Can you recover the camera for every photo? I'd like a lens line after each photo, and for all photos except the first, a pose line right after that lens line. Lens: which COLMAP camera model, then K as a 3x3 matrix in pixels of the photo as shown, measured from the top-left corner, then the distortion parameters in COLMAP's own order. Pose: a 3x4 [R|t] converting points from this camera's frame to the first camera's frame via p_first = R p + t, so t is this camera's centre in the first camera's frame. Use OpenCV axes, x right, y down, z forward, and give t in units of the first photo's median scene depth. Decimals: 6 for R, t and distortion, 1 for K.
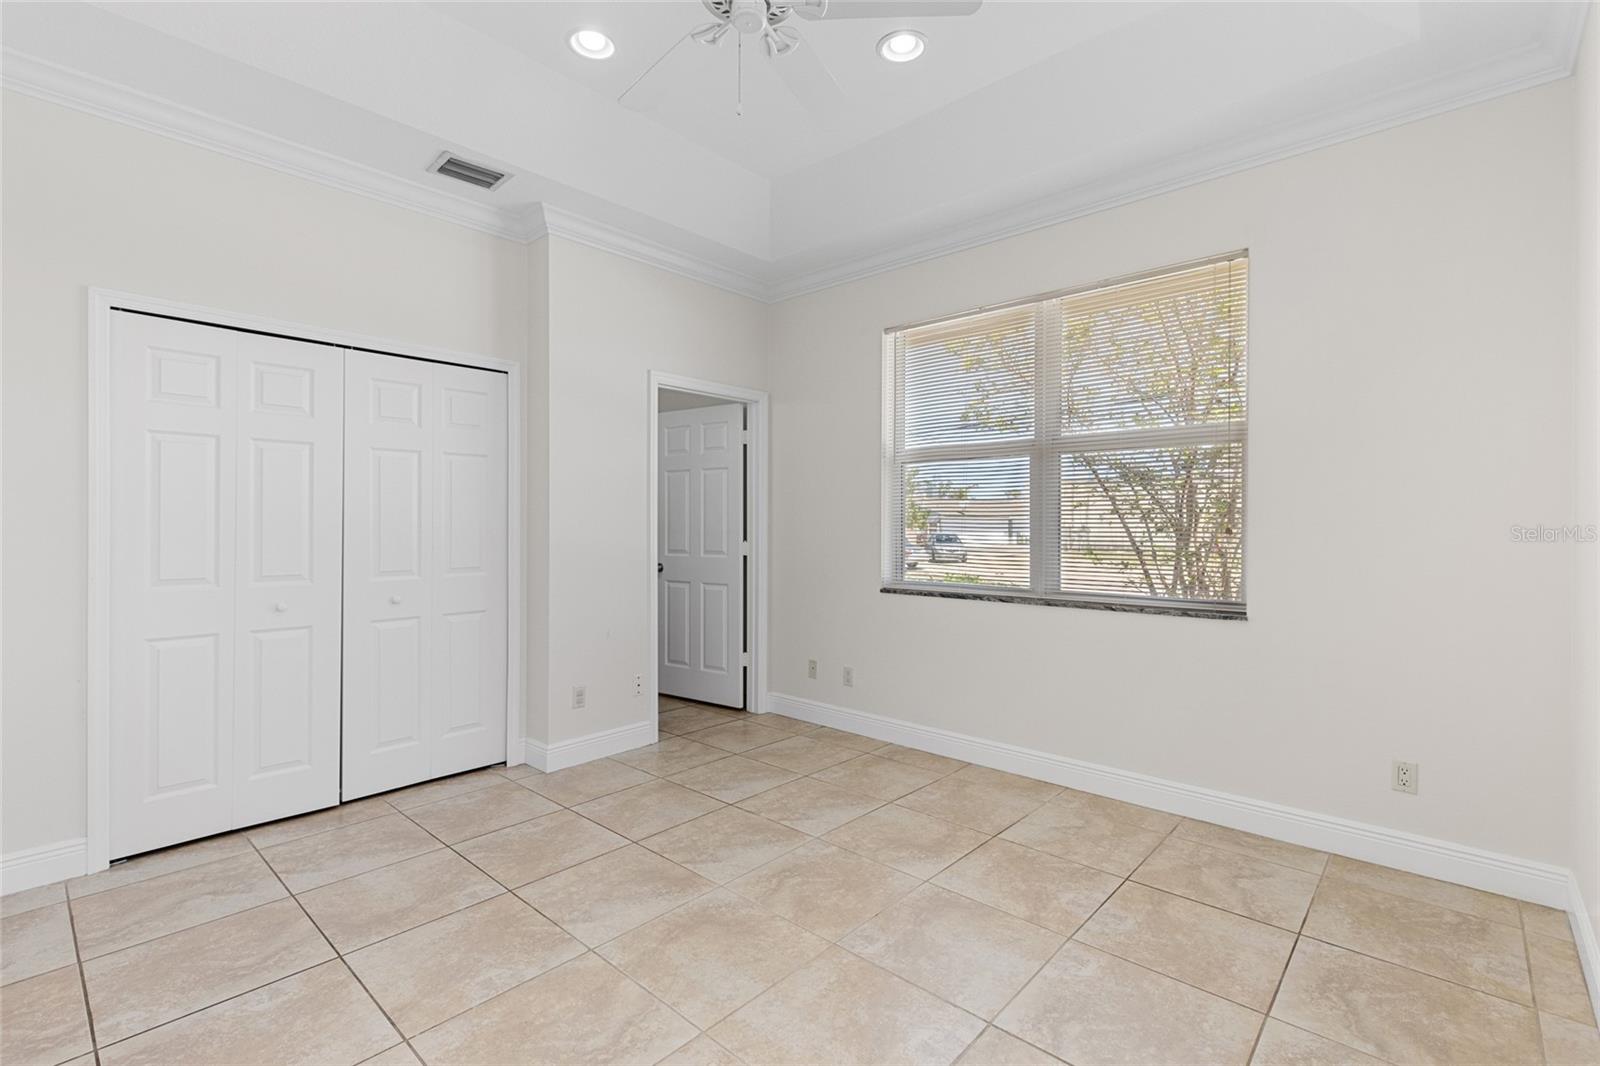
lens RADIAL K [[723.5, 0, 793.2], [0, 723.5, 519.1], [0, 0, 1]] dist [0.010268, -0.002076]
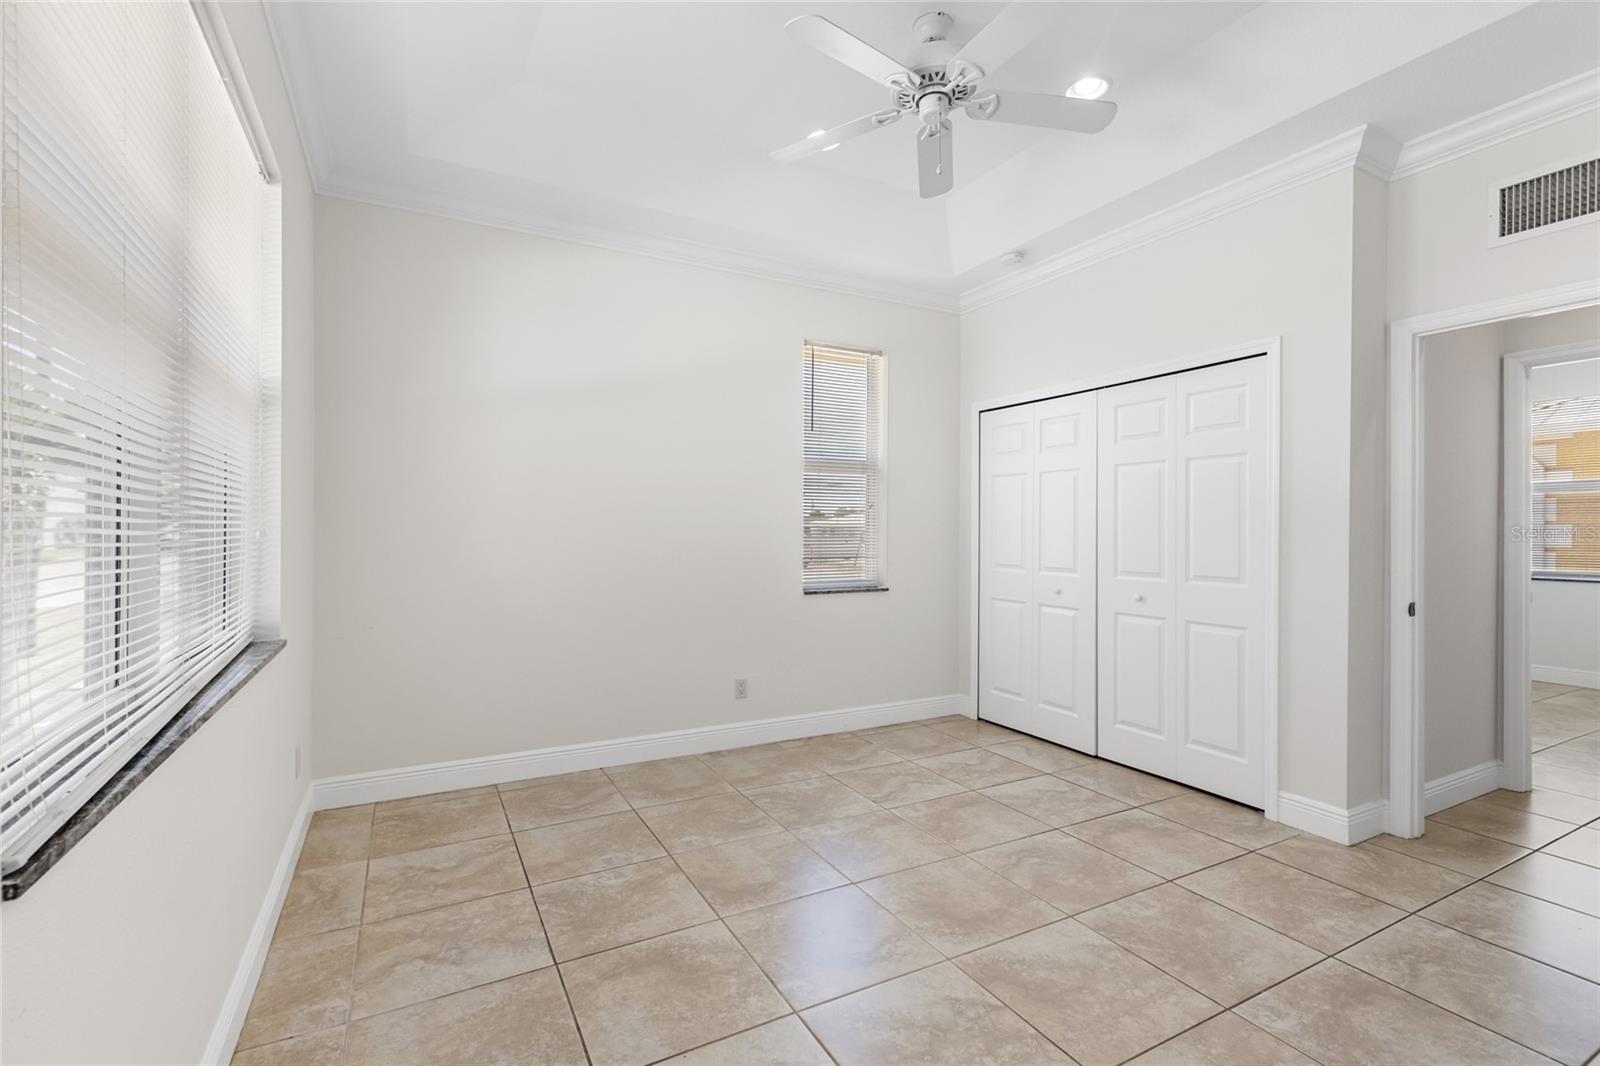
lens RADIAL K [[723.5, 0, 785.0], [0, 723.5, 532.8], [0, 0, 1]] dist [0.010268, -0.002076]
pose [[-0.942161, -0.009140, 0.335036, -0.172701], [-0.010850, 0.999936, -0.003231, 0.012420], [-0.334985, -0.006679, -0.942200, 1.619703]]
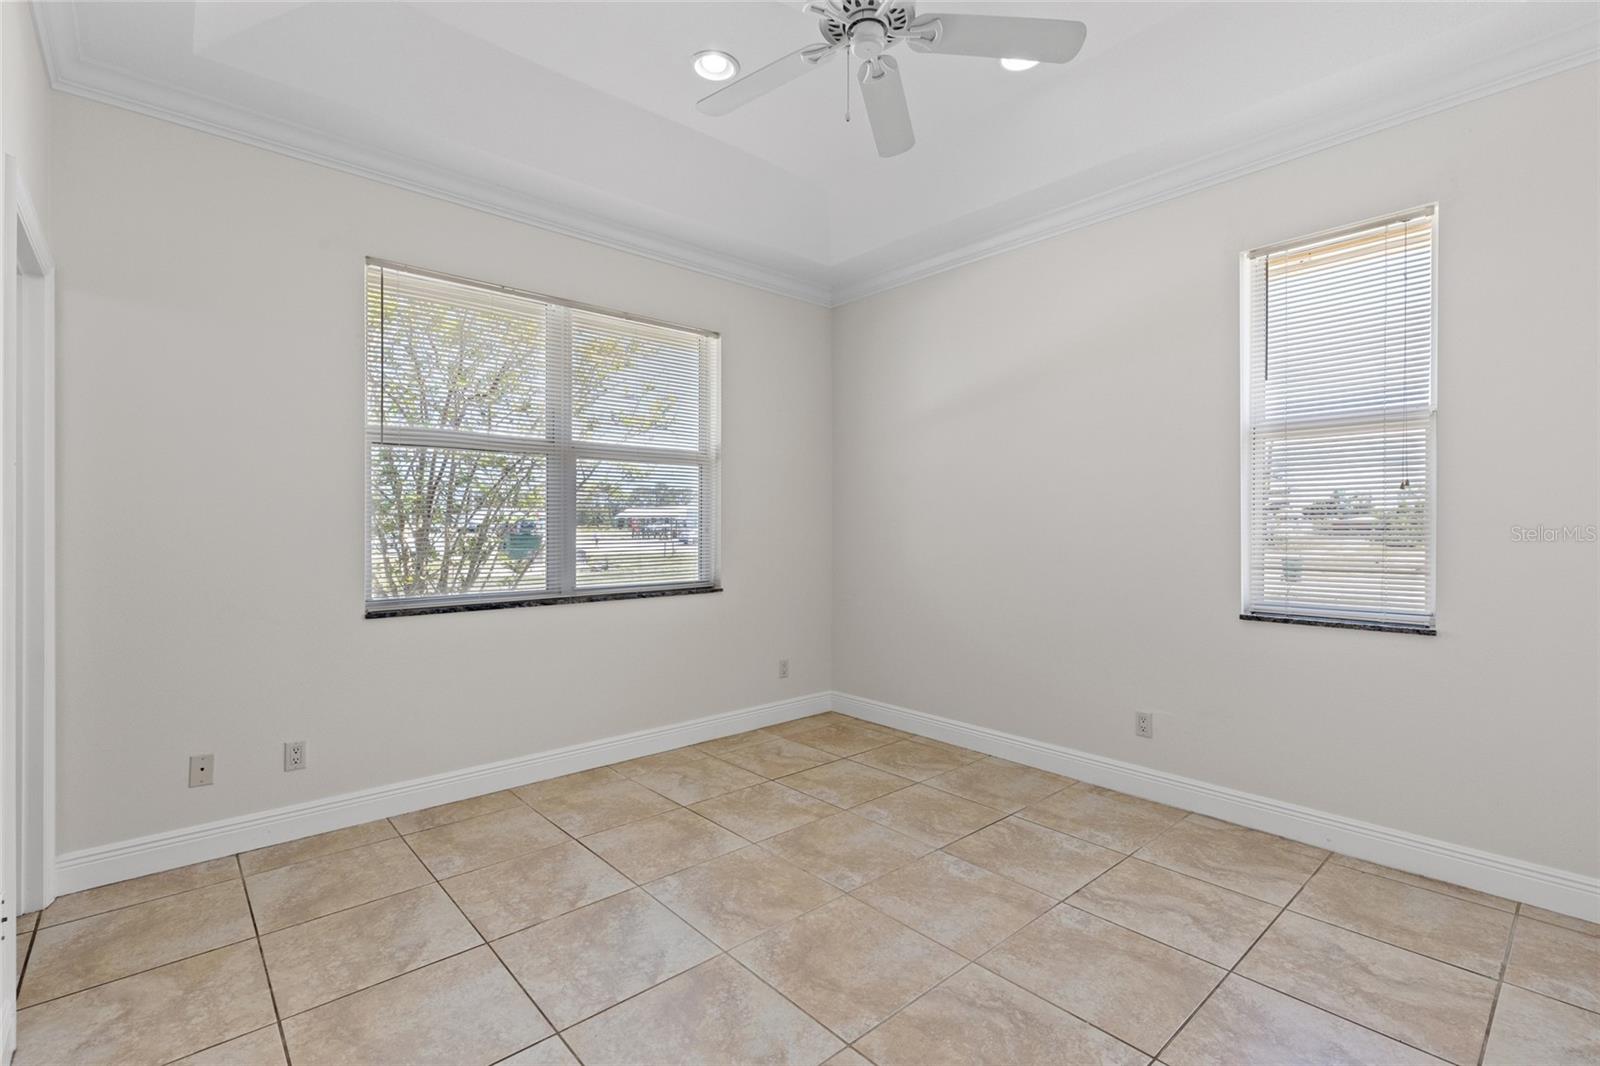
lens RADIAL K [[723.5, 0, 799.1], [0, 723.5, 523.0], [0, 0, 1]] dist [0.010268, -0.002076]
pose [[0.103768, -0.001464, 0.994600, -0.816430], [-0.007576, 0.999969, 0.002262, -0.001052], [-0.994573, -0.007769, 0.103754, 0.720487]]
